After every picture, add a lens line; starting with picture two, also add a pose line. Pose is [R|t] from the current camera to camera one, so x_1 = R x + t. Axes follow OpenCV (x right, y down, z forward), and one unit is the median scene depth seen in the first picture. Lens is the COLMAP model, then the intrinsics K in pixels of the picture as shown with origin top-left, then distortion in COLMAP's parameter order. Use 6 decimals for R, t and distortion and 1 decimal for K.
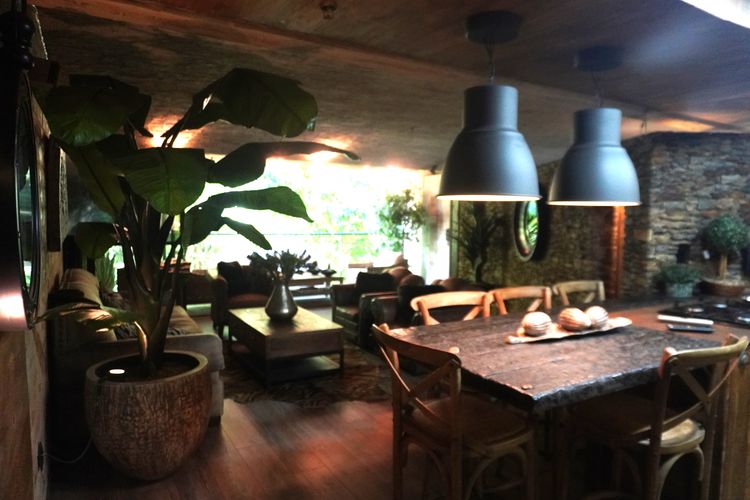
lens RADIAL K [[505.1, 0, 368.6], [0, 505.1, 249.7], [0, 0, 1]] dist [-0.047307, 0.033923]
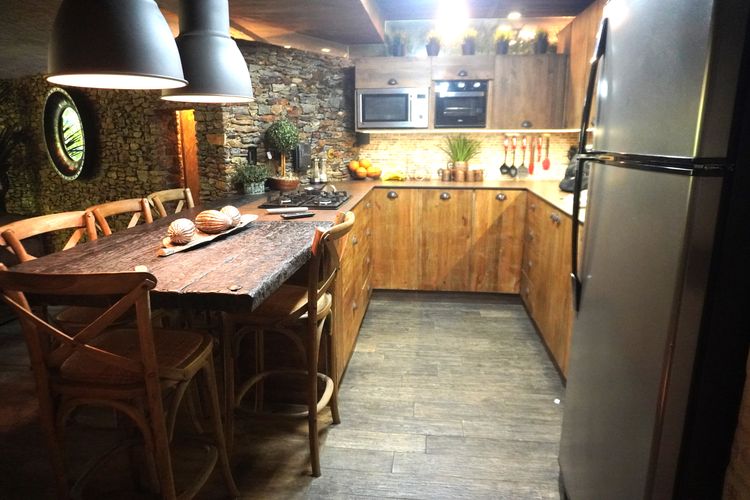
lens RADIAL K [[505.1, 0, 368.6], [0, 505.1, 249.7], [0, 0, 1]] dist [-0.047307, 0.033923]
pose [[0.608453, -0.187426, 0.771140, -0.083014], [0.064794, 0.980199, 0.187113, 0.015767], [-0.790940, -0.063885, 0.608549, 0.084271]]
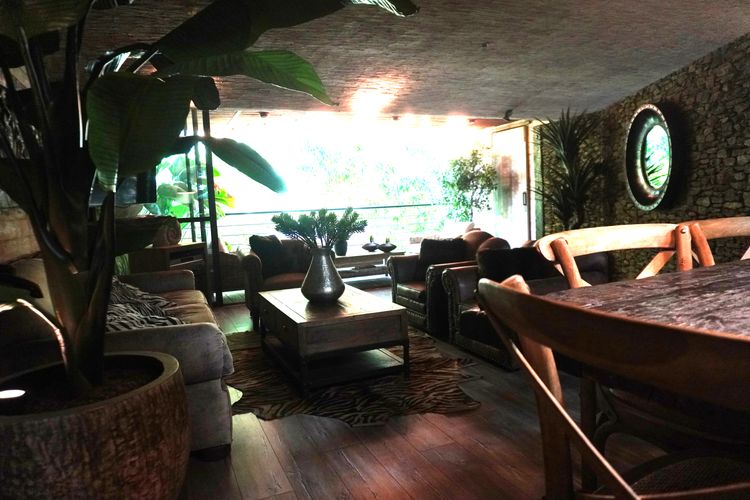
lens RADIAL K [[505.1, 0, 368.6], [0, 505.1, 249.7], [0, 0, 1]] dist [-0.047307, 0.033923]
pose [[0.991089, -0.050400, -0.123301, -0.010801], [0.053745, 0.998267, 0.023951, 0.053024], [0.121881, -0.030365, 0.992080, 0.297393]]
